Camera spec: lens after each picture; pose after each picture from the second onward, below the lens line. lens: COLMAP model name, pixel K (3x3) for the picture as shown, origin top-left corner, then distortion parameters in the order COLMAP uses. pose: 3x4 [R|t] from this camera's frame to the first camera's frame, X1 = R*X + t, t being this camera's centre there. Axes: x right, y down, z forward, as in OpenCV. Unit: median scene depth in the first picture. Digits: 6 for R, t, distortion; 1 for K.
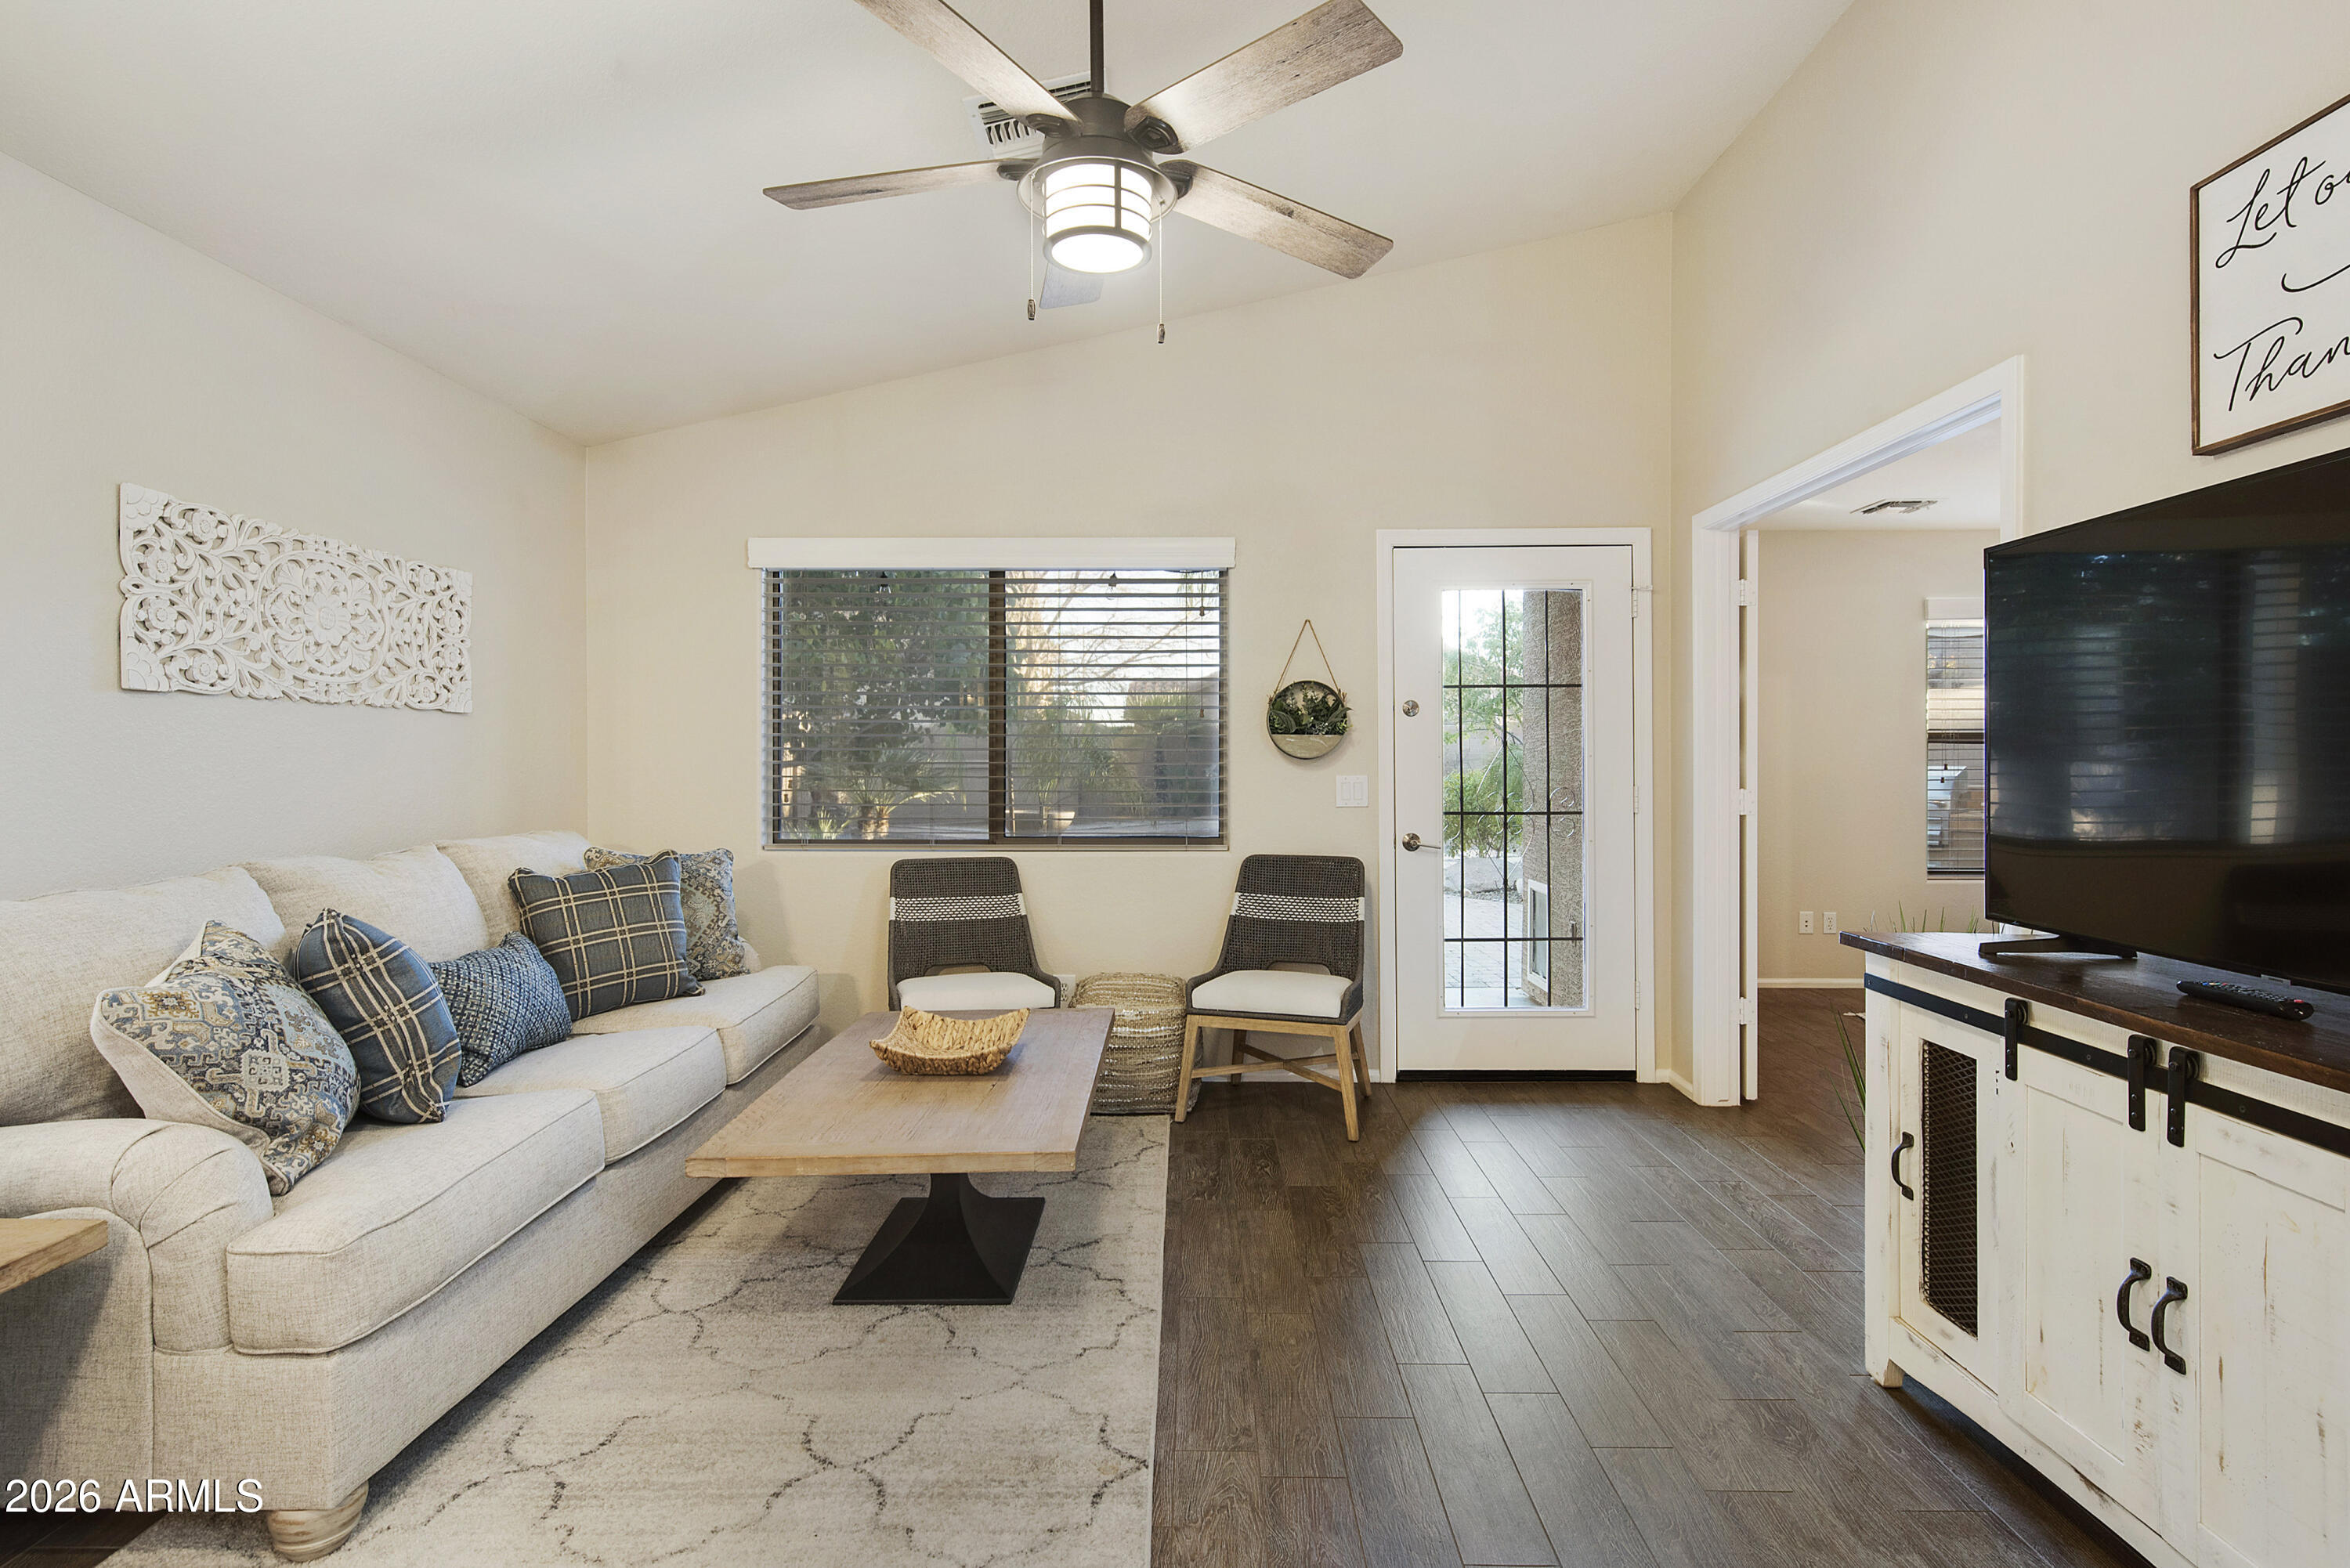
lens RADIAL K [[1150.9, 0, 1185.0], [0, 1150.9, 772.9], [0, 0, 1]] dist [-0.001367, 0.003011]
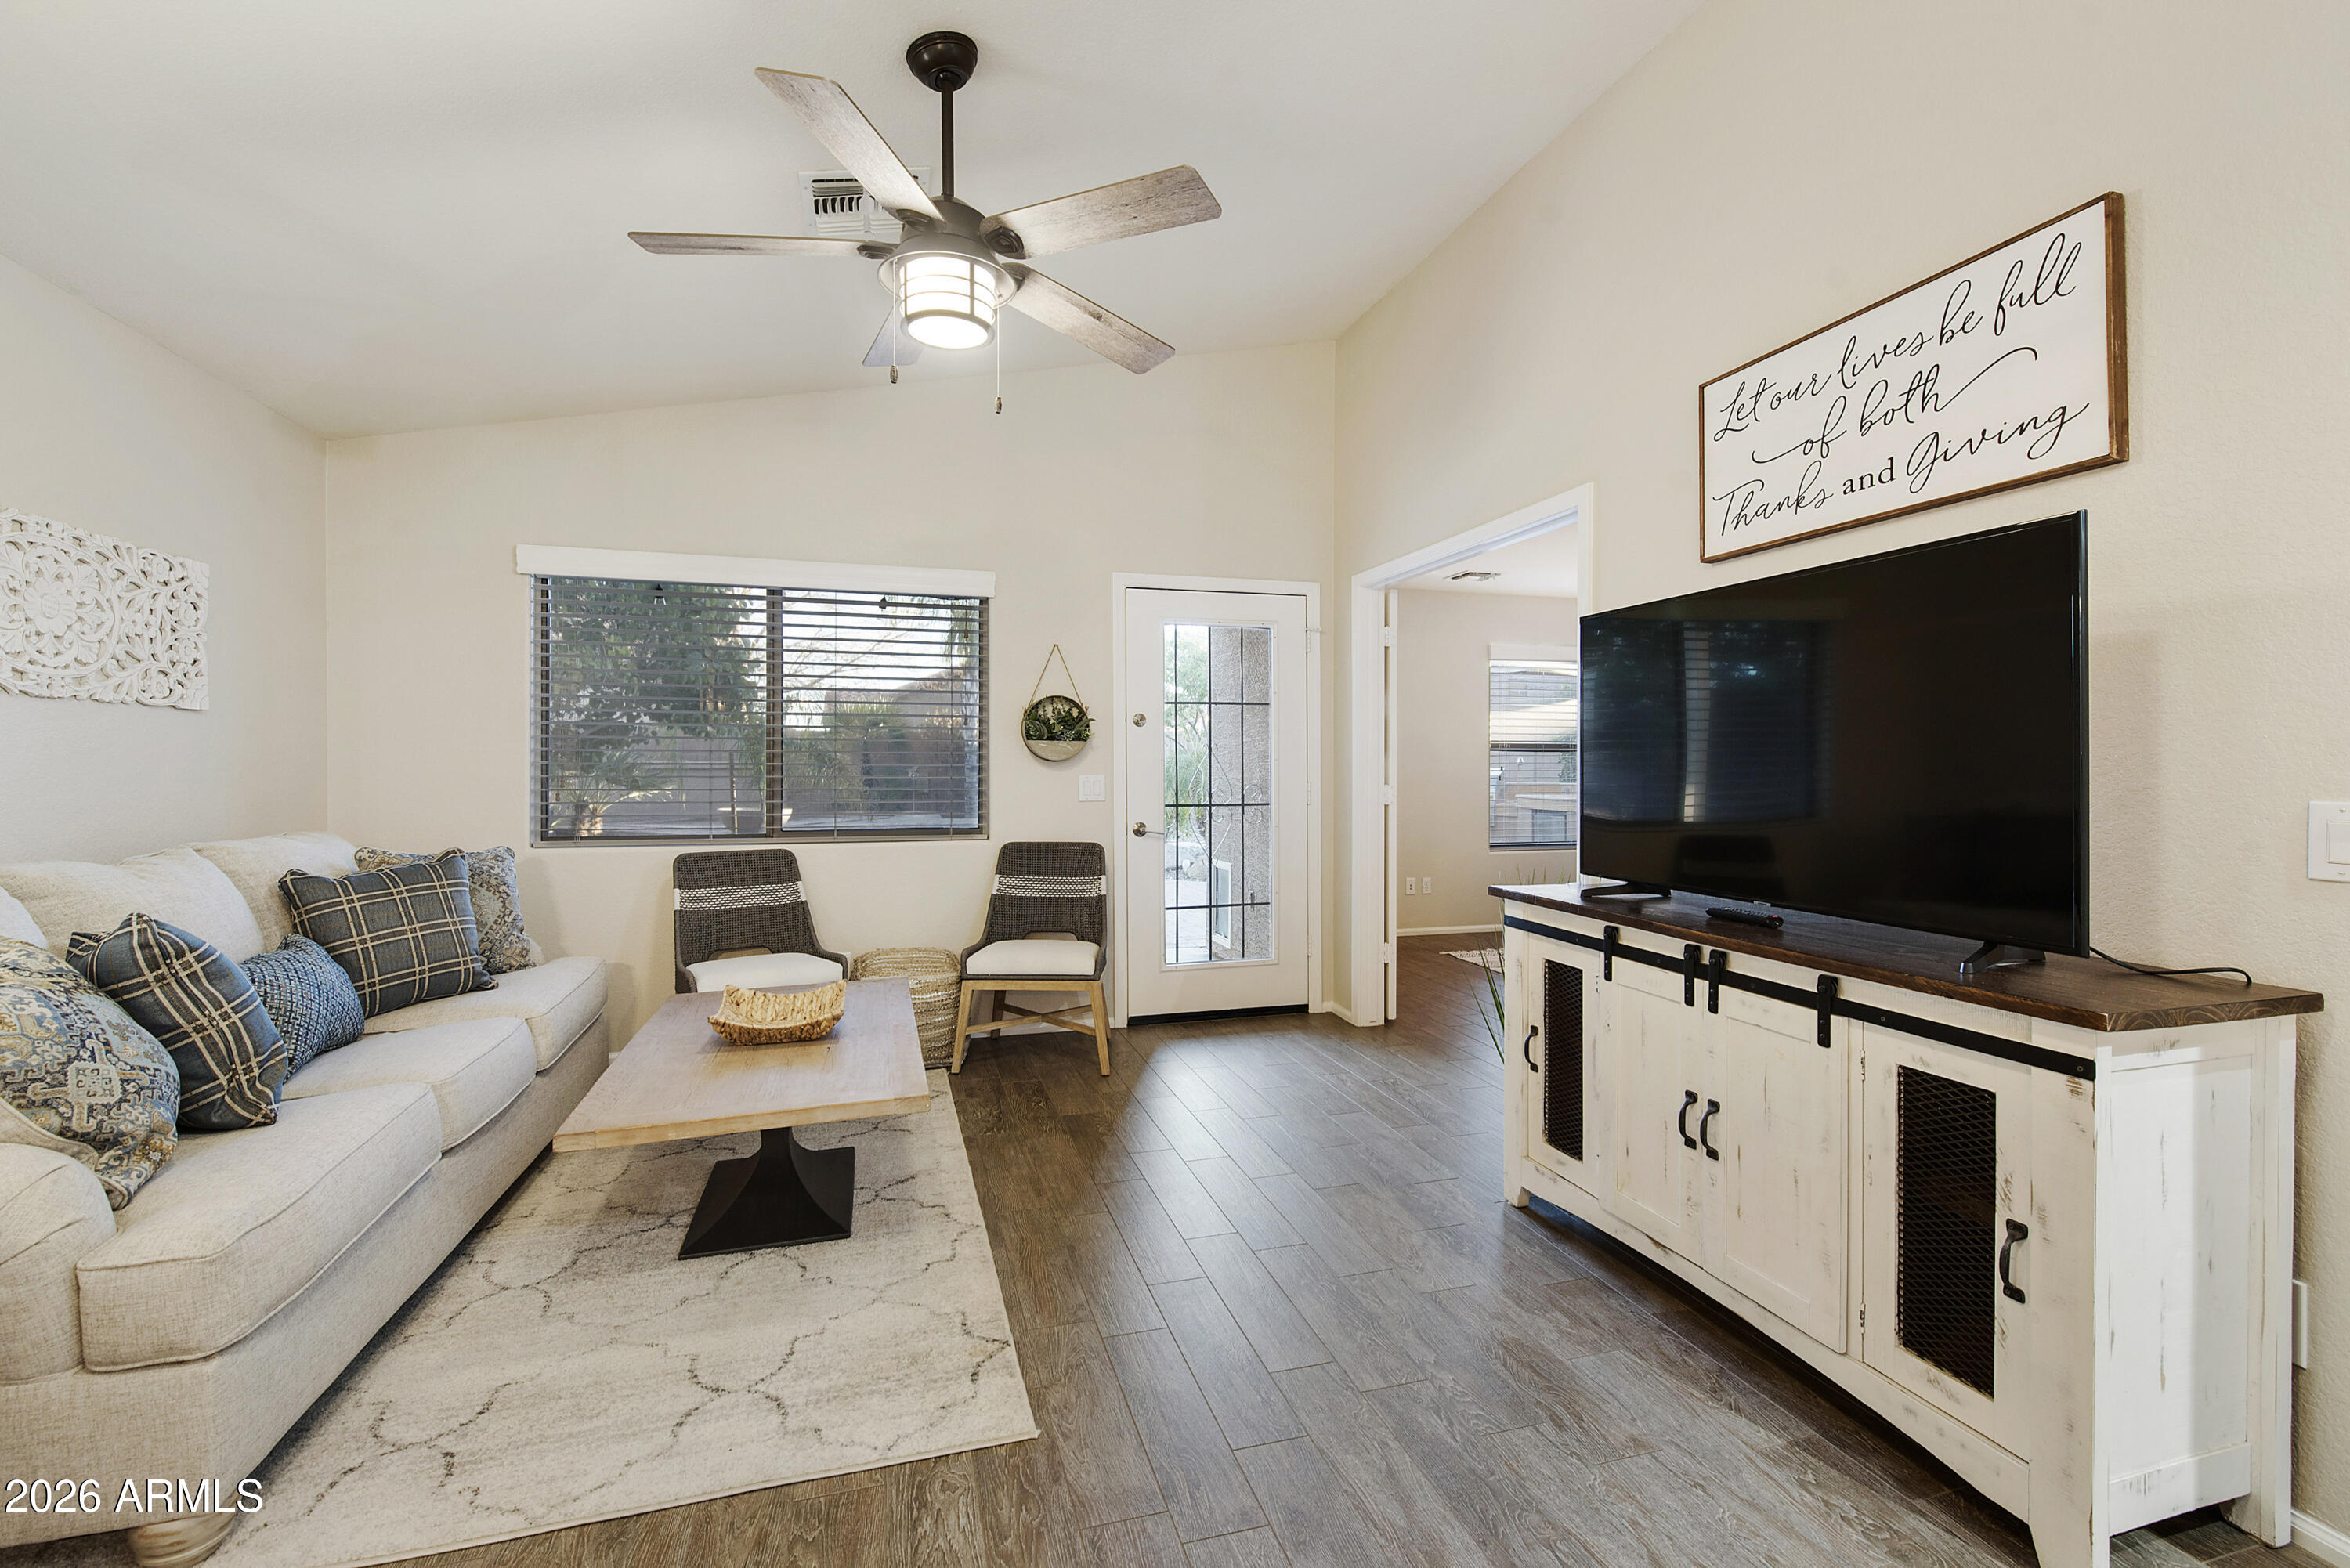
lens RADIAL K [[997.7, 0, 1172.6], [0, 997.7, 774.4], [0, 0, 1]] dist [0.000071, -0.001692]
pose [[0.956409, -0.000334, 0.292030, -0.134458], [0.000102, 1.000000, 0.000811, 0.001179], [-0.292030, -0.000746, 0.956409, -0.040298]]
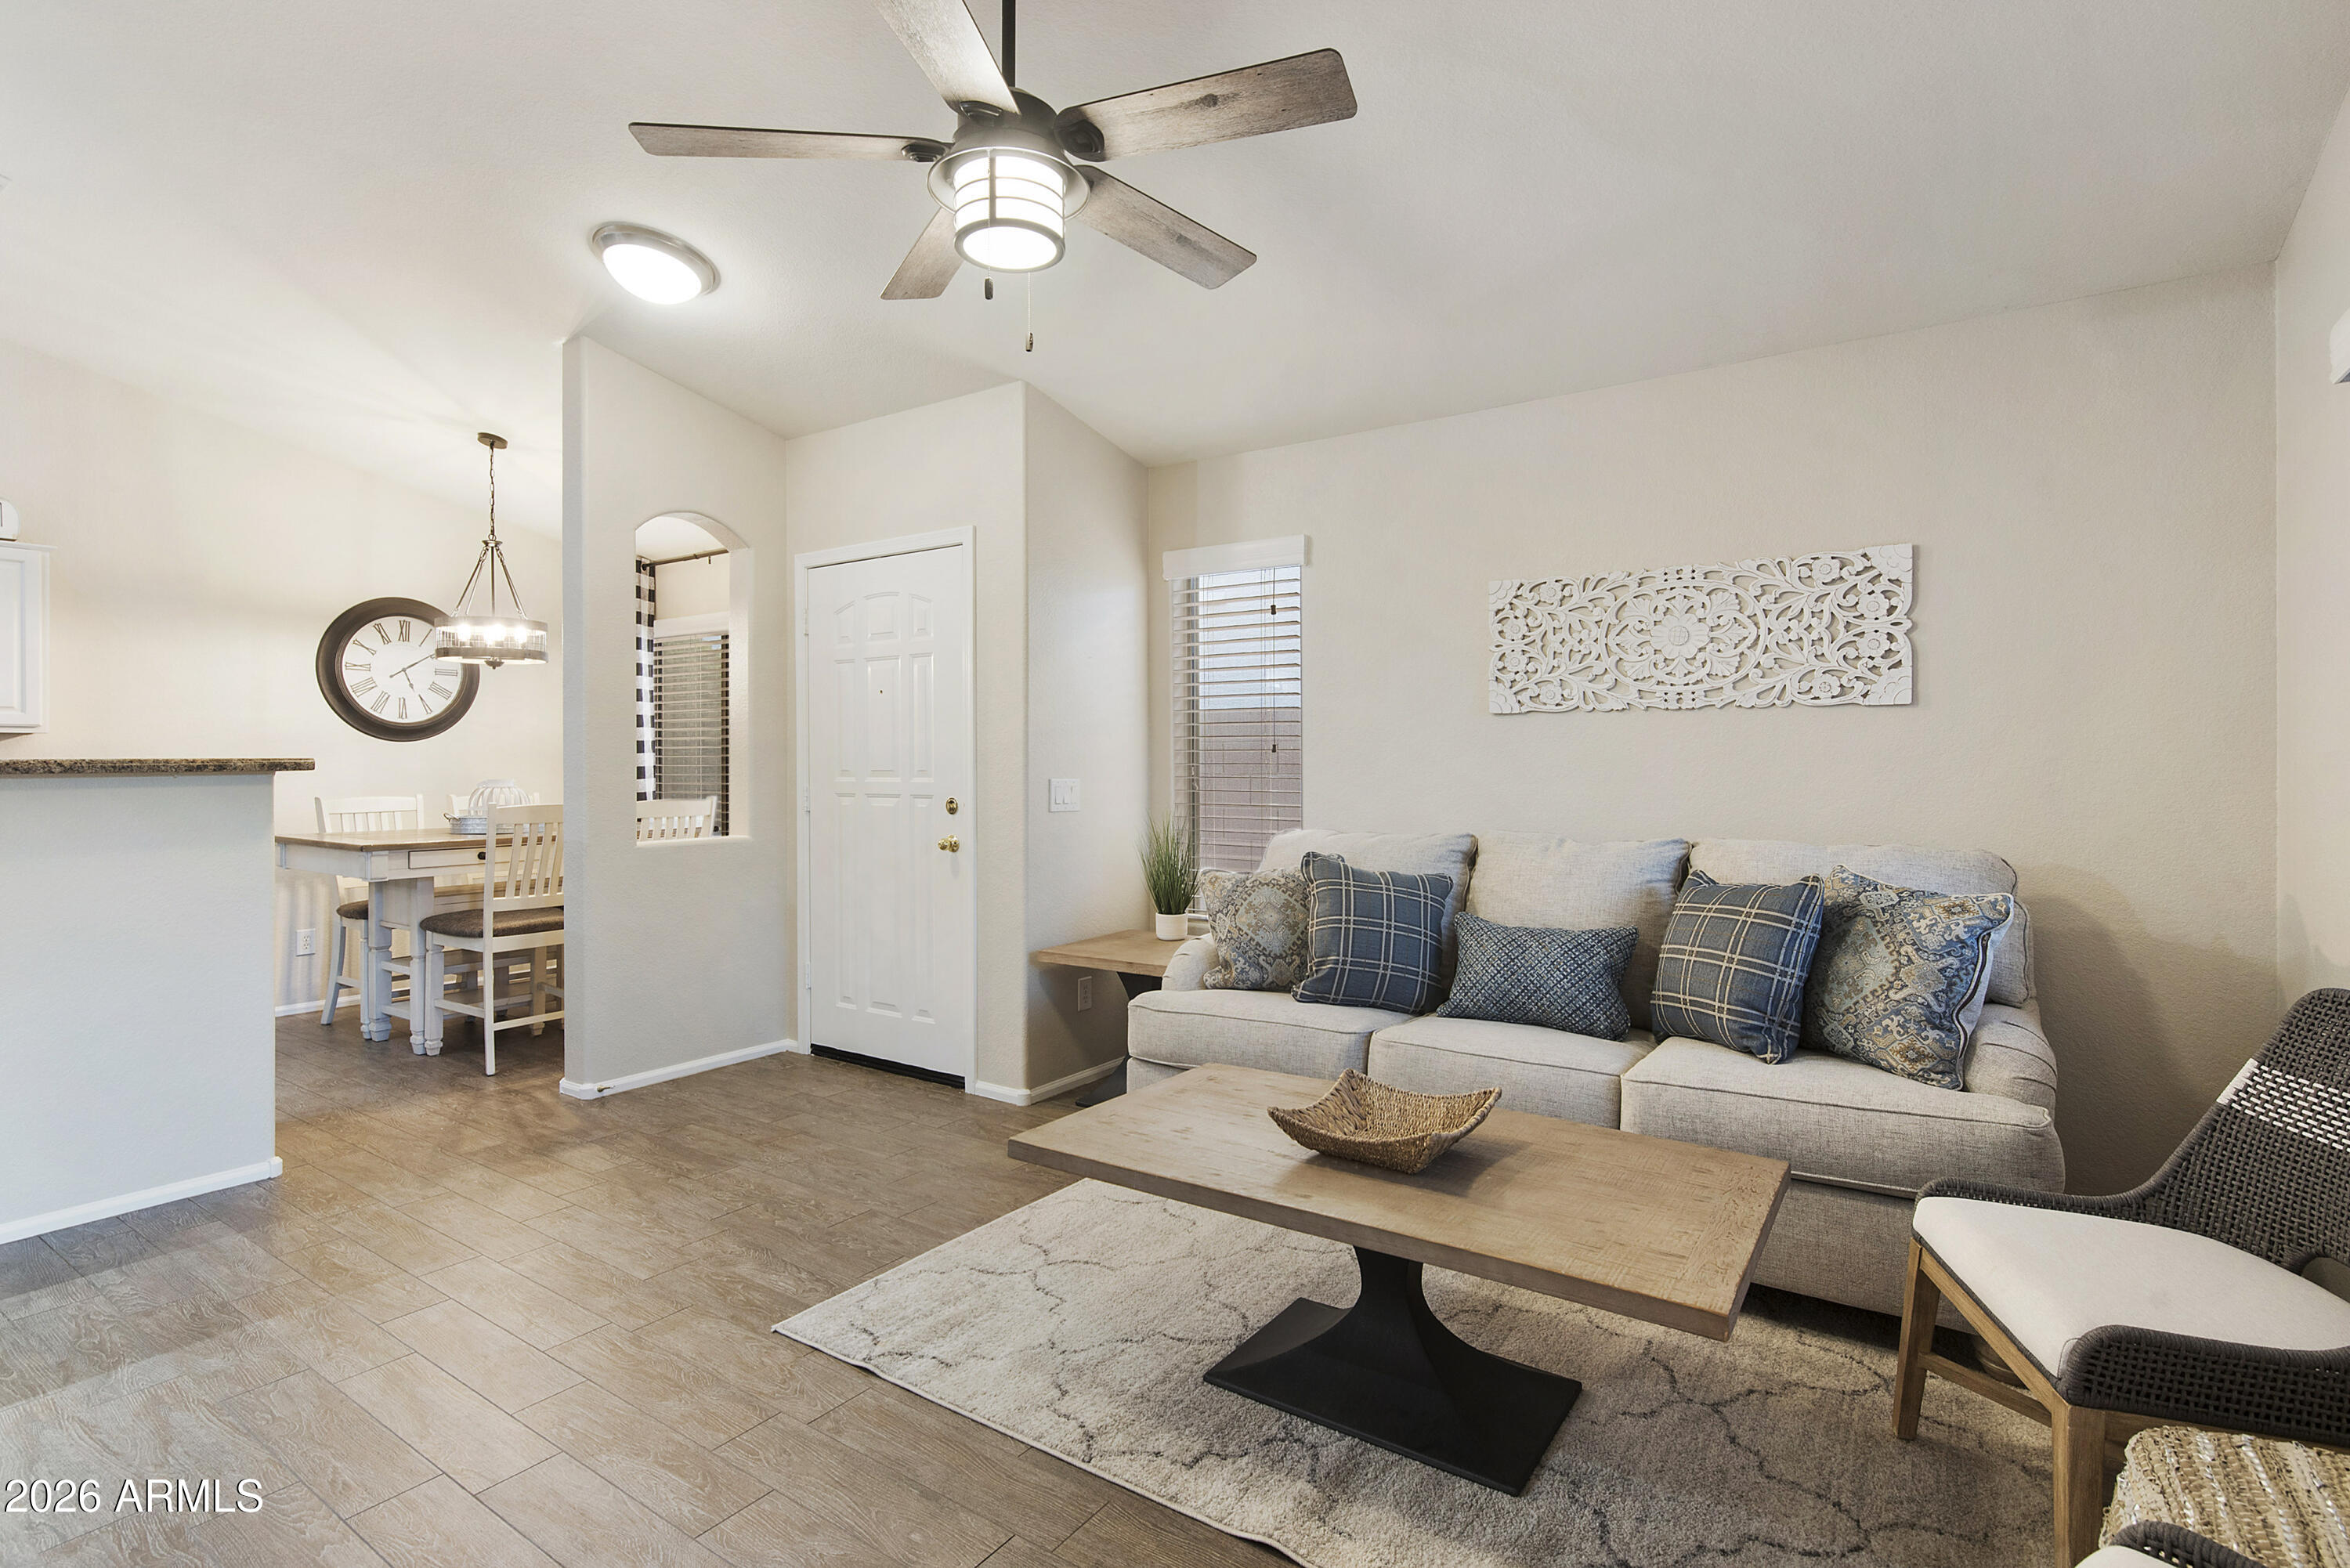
lens RADIAL K [[1150.9, 0, 1195.5], [0, 1150.9, 769.8], [0, 0, 1]] dist [-0.001367, 0.003011]
pose [[-0.552921, 0.008871, -0.833187, 0.580530], [-0.005994, 0.999875, 0.014623, -0.016620], [0.833212, 0.013079, -0.552798, 1.477345]]
